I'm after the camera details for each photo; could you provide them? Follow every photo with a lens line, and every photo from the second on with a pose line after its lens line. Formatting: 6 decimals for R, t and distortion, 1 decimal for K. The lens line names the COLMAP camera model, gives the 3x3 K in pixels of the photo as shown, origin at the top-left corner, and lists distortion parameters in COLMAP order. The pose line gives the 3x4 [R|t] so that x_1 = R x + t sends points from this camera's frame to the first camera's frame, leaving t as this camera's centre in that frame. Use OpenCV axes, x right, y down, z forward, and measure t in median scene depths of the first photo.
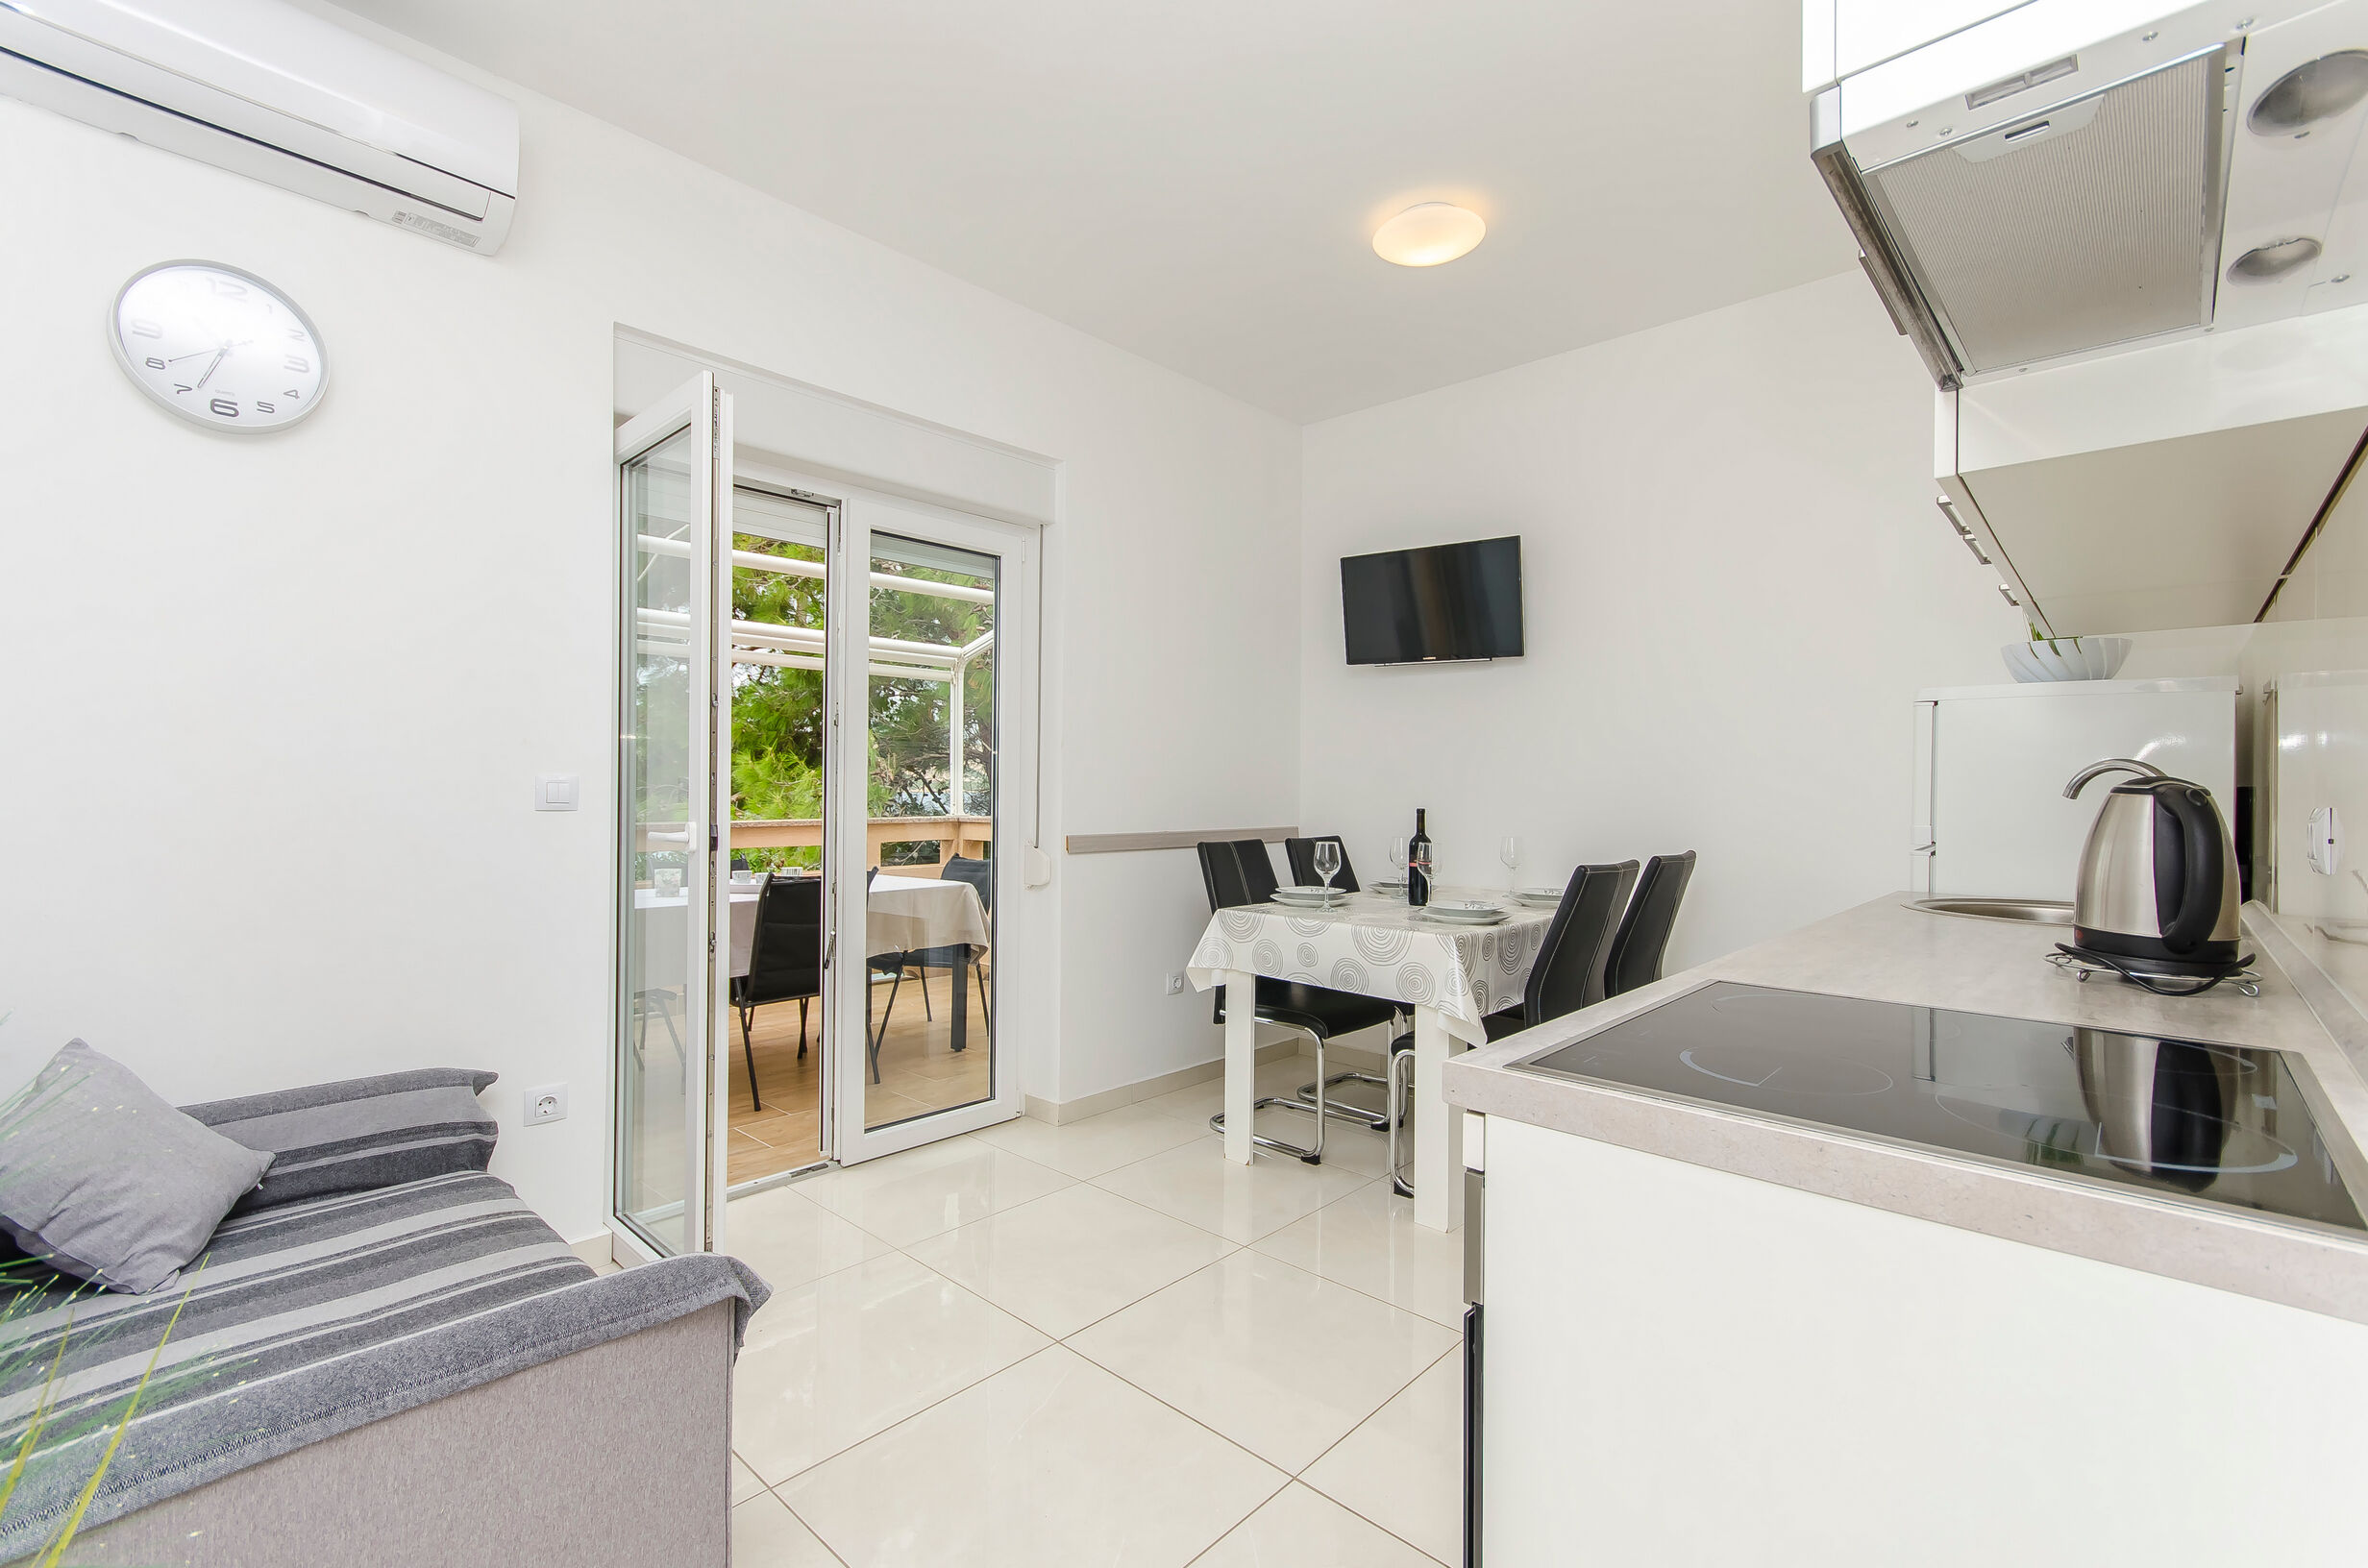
lens RADIAL K [[1049.3, 0, 1179.8], [0, 1049.3, 794.0], [0, 0, 1]] dist [-0.001634, -0.000233]
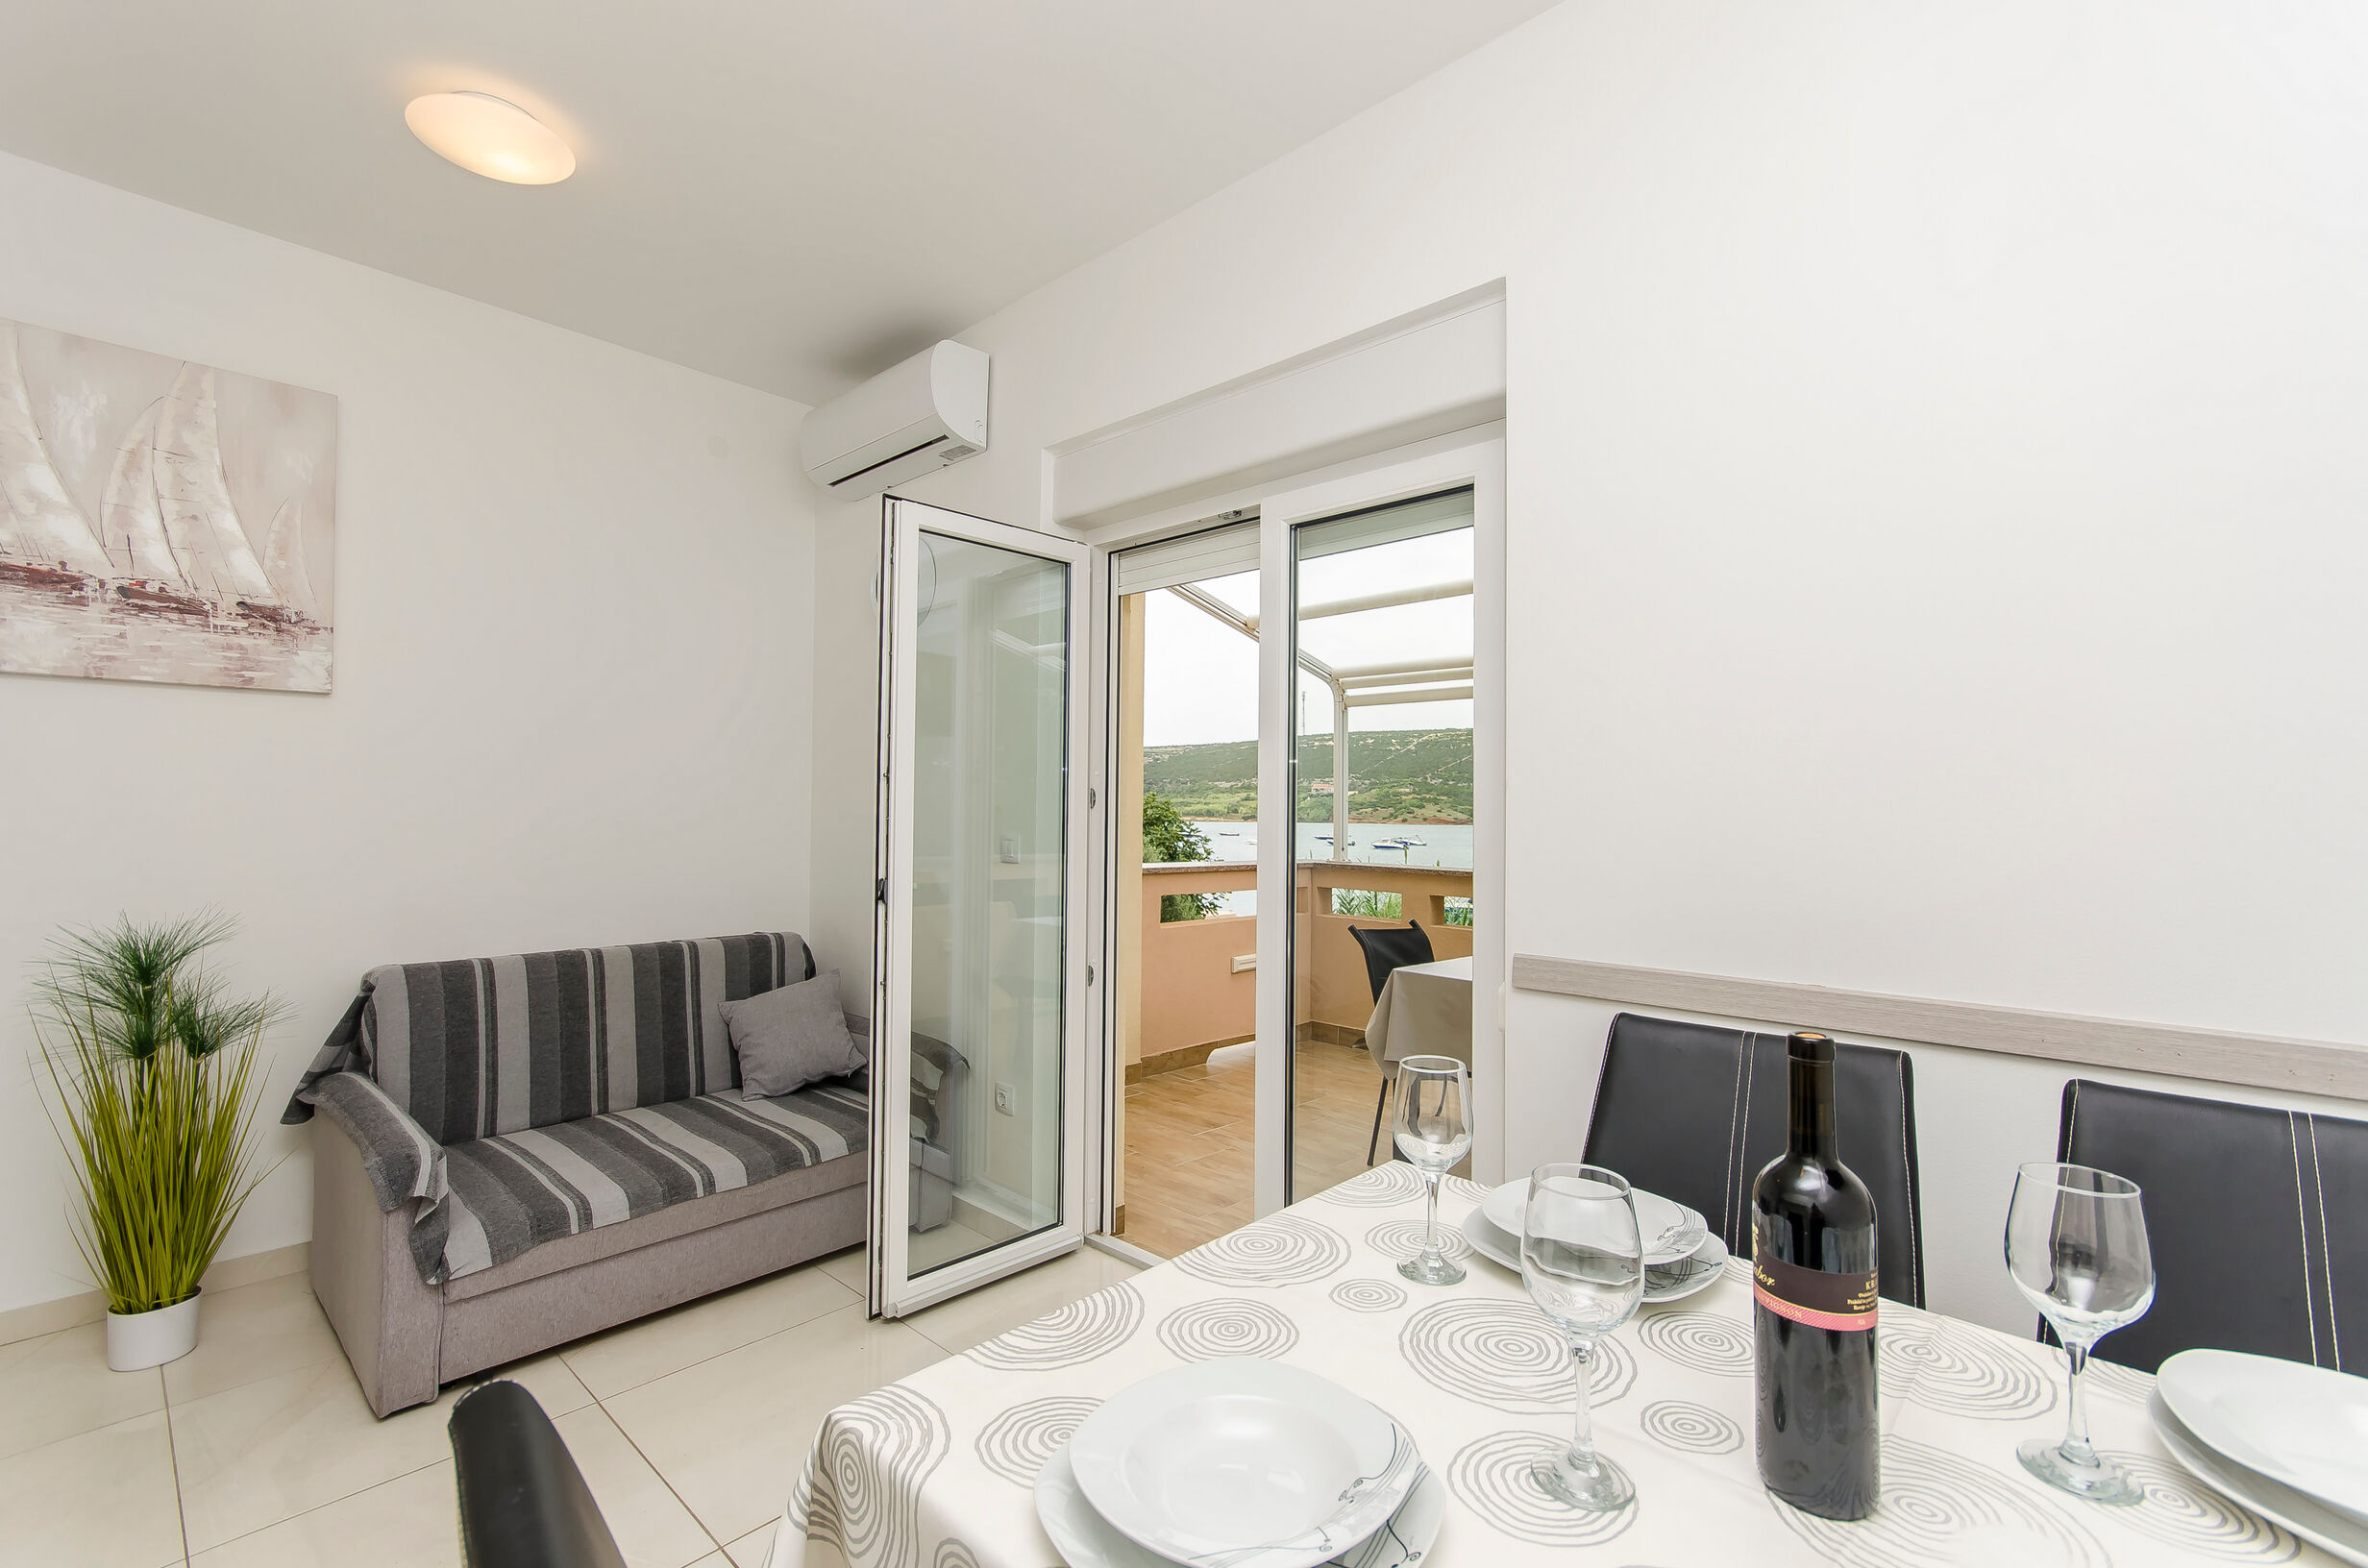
lens RADIAL K [[1060.0, 0, 1224.4], [0, 1060.0, 782.3], [0, 0, 1]] dist [0.004002, 0.000057]
pose [[0.029197, -0.030150, -0.999119, 0.543203], [-0.014628, 0.999425, -0.030586, -0.033527], [0.999467, 0.015508, 0.028740, 0.974369]]
